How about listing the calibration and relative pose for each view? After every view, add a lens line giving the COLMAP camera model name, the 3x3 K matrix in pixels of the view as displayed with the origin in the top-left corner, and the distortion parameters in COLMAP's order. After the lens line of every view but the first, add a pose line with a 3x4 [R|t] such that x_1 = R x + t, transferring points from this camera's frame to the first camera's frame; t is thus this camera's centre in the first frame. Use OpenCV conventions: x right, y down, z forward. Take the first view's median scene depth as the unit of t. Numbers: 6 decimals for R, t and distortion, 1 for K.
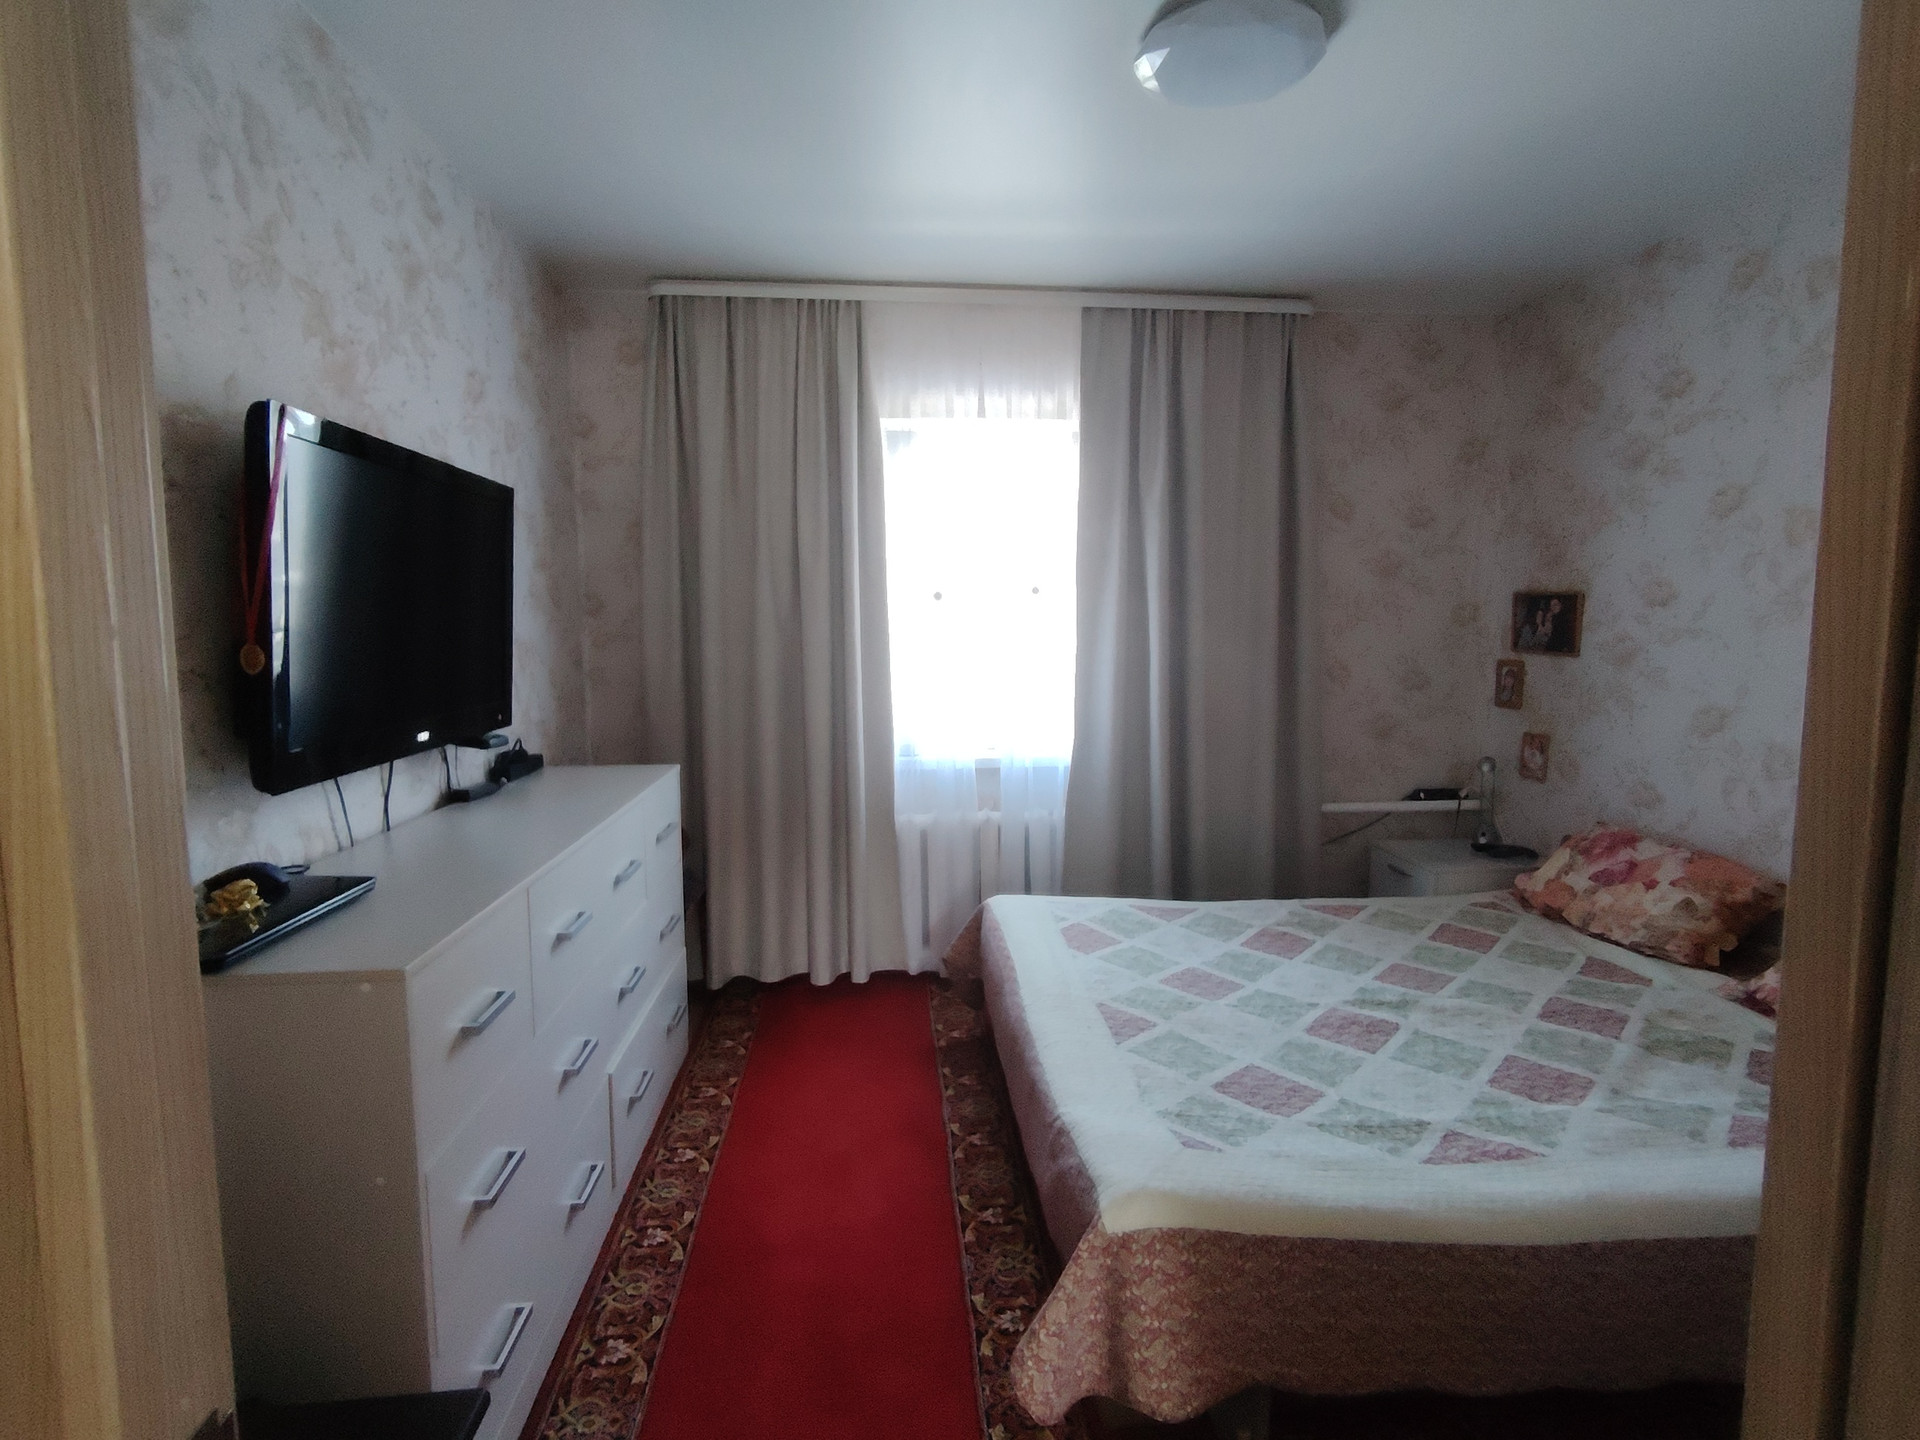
lens RADIAL K [[926.7, 0, 965.9], [0, 926.7, 715.7], [0, 0, 1]] dist [-0.003342, 0.001899]
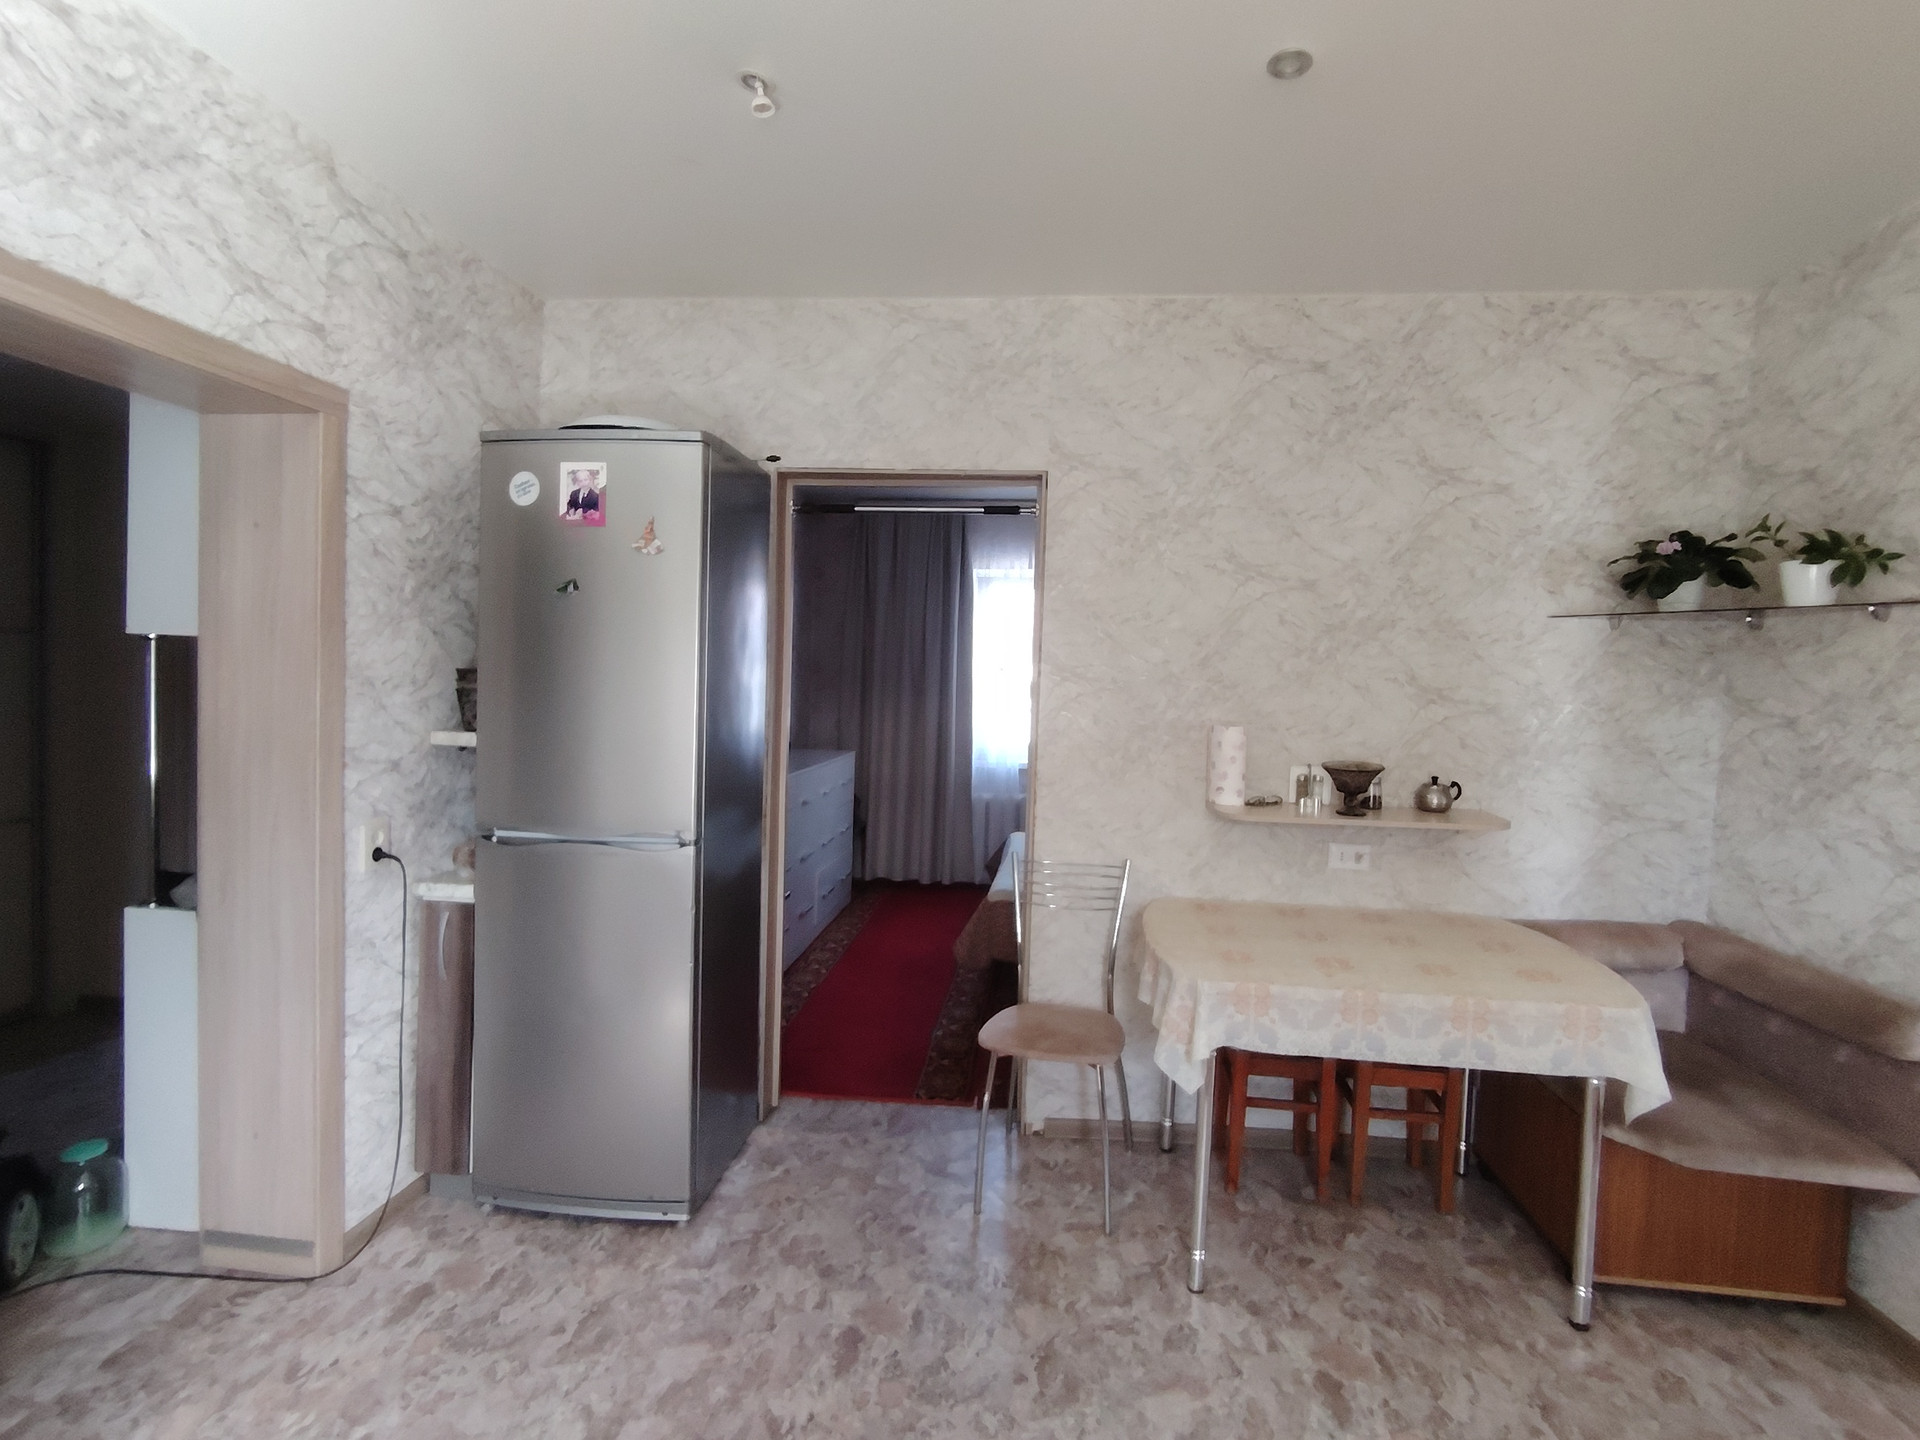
lens RADIAL K [[926.7, 0, 961.9], [0, 926.7, 714.8], [0, 0, 1]] dist [-0.003342, 0.001899]
pose [[0.984963, 0.040592, -0.167932, 0.239514], [-0.050069, 0.997360, -0.052591, 0.064982], [0.165354, 0.060209, 0.984395, -0.912965]]
